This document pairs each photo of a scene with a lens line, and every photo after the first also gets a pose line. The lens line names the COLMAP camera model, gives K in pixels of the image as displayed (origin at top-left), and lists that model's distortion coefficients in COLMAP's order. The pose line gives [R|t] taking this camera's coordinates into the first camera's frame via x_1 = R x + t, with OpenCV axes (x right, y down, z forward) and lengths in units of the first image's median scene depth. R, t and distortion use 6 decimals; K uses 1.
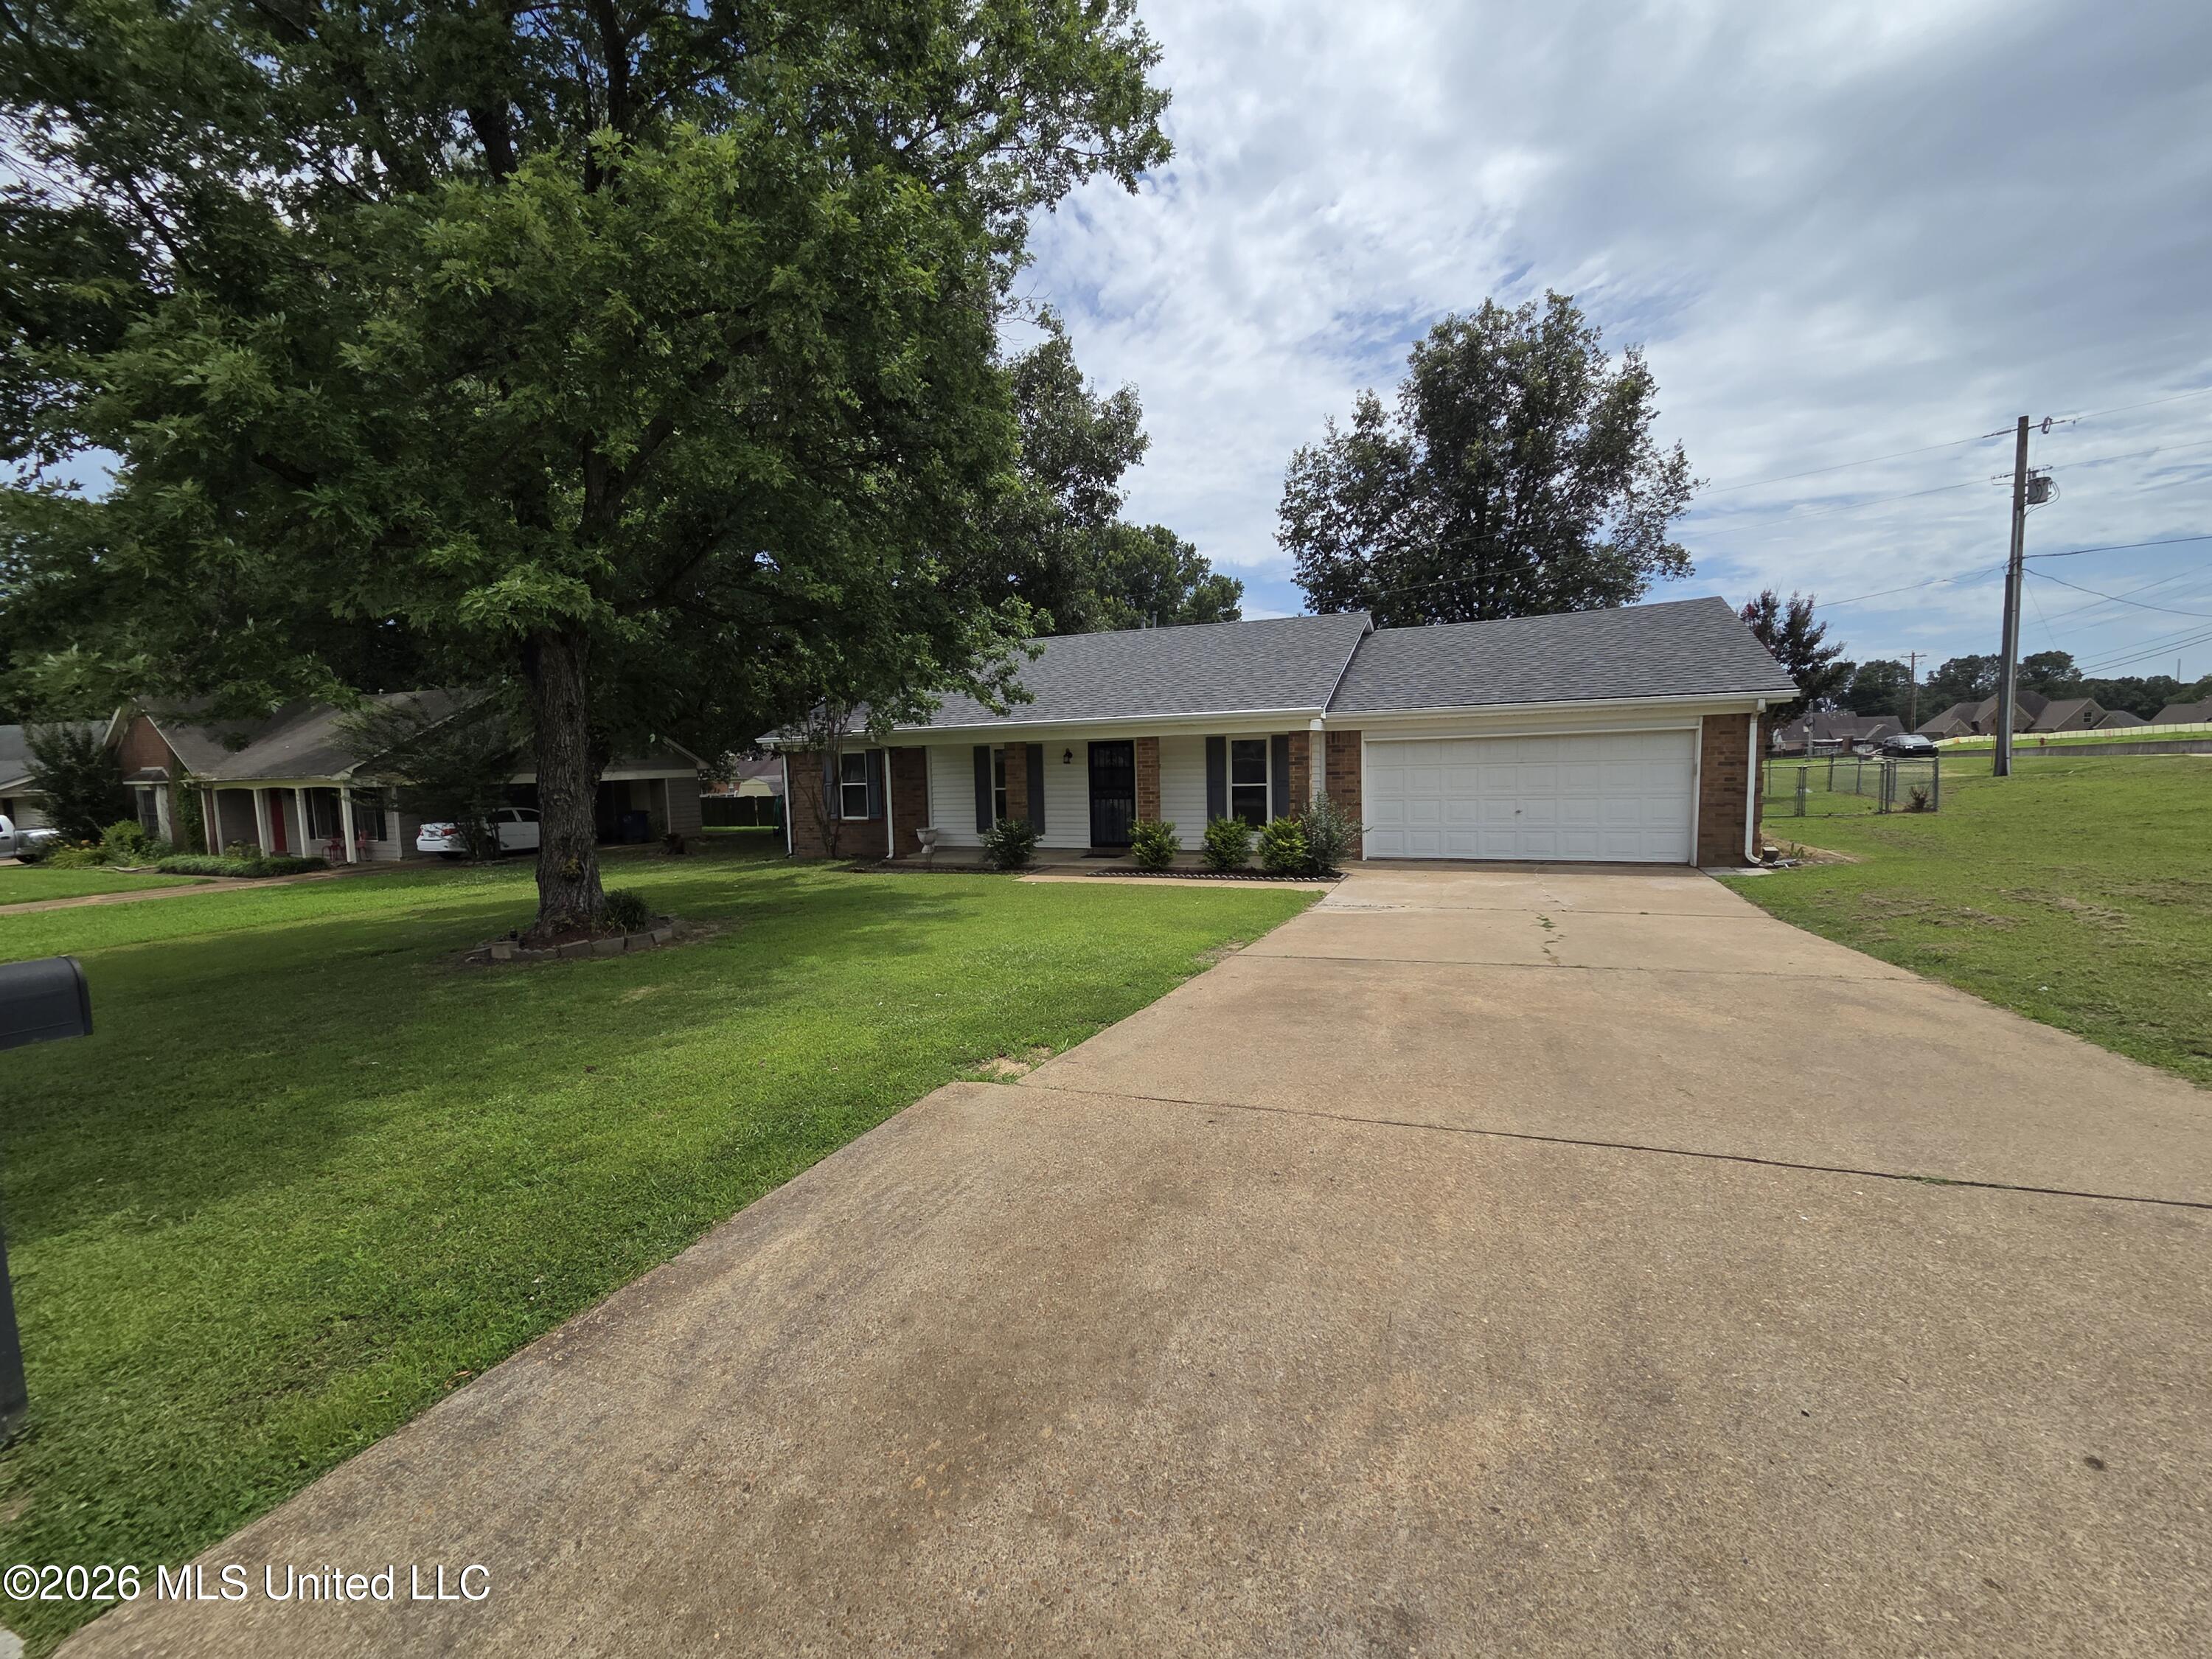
lens RADIAL K [[906.5, 0, 1111.3], [0, 906.5, 833.1], [0, 0, 1]] dist [0.007313, 0.000147]
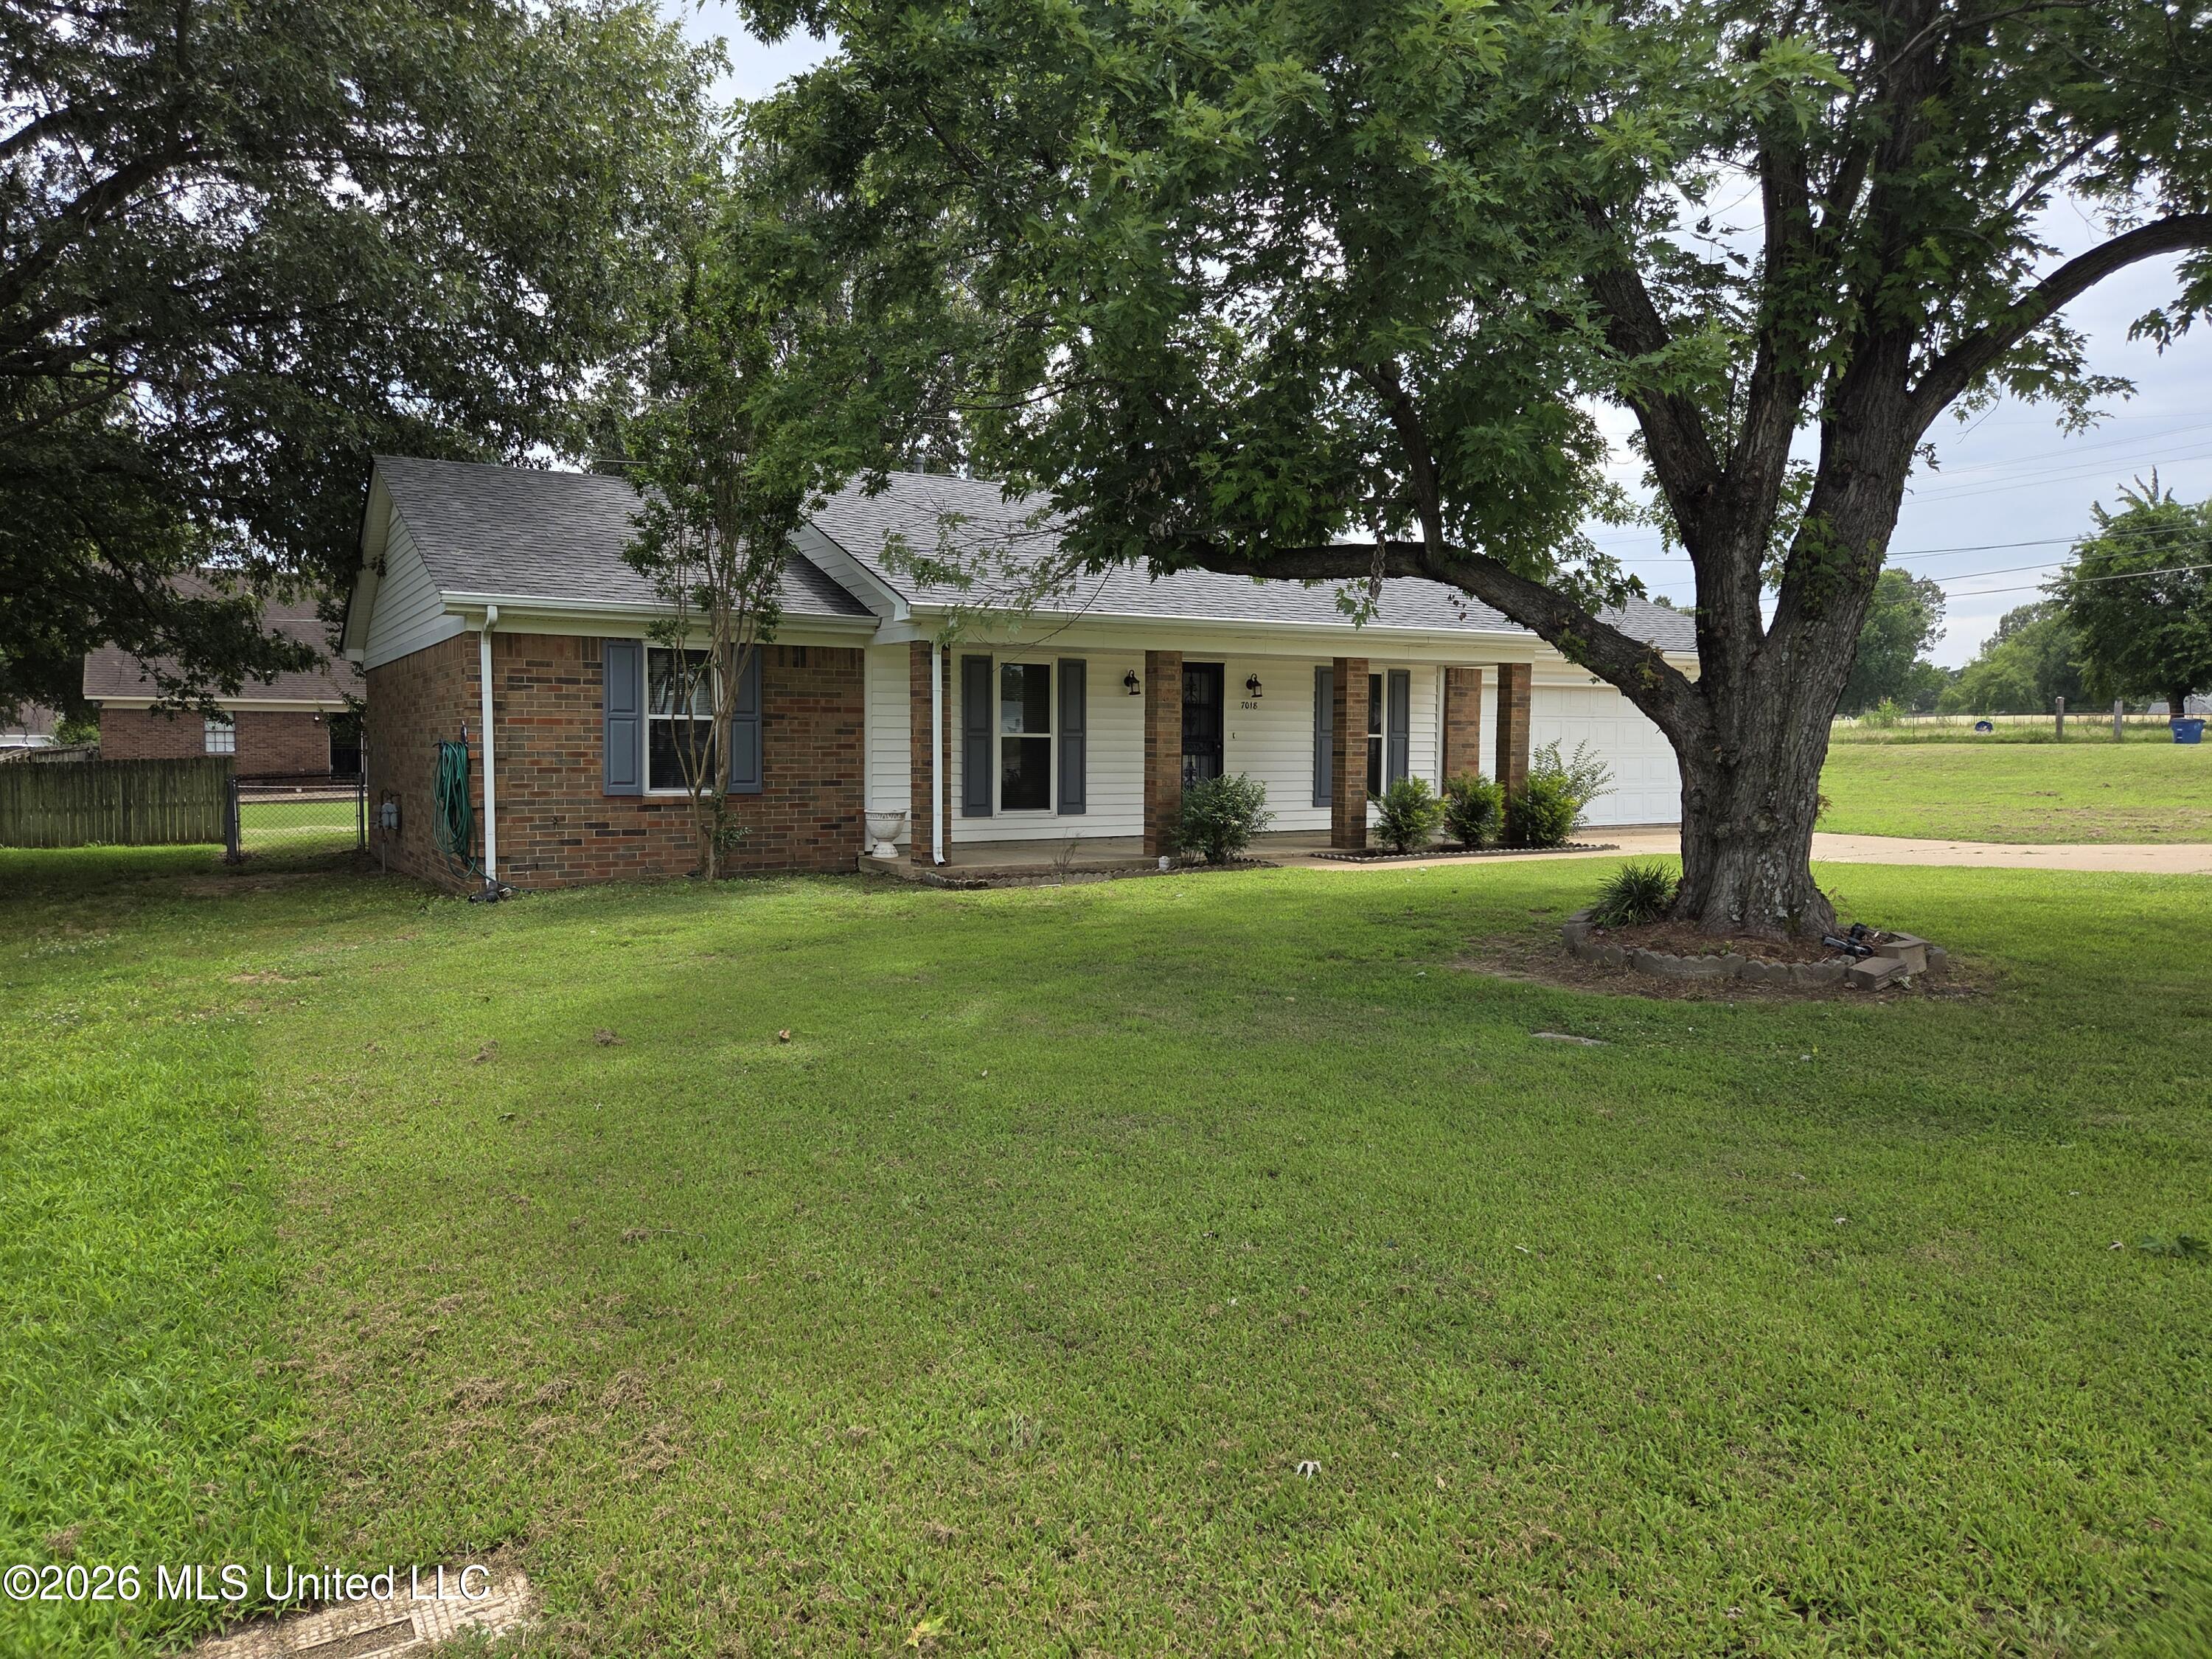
lens RADIAL K [[1483.4, 0, 1106.0], [0, 1483.4, 829.5], [0, 0, 1]] dist [0.087196, -0.083404]
pose [[0.579251, -0.029534, 0.814614, -0.842993], [0.034196, 0.999344, 0.011916, 0.000350], [-0.814432, 0.020954, 0.579881, 0.437893]]
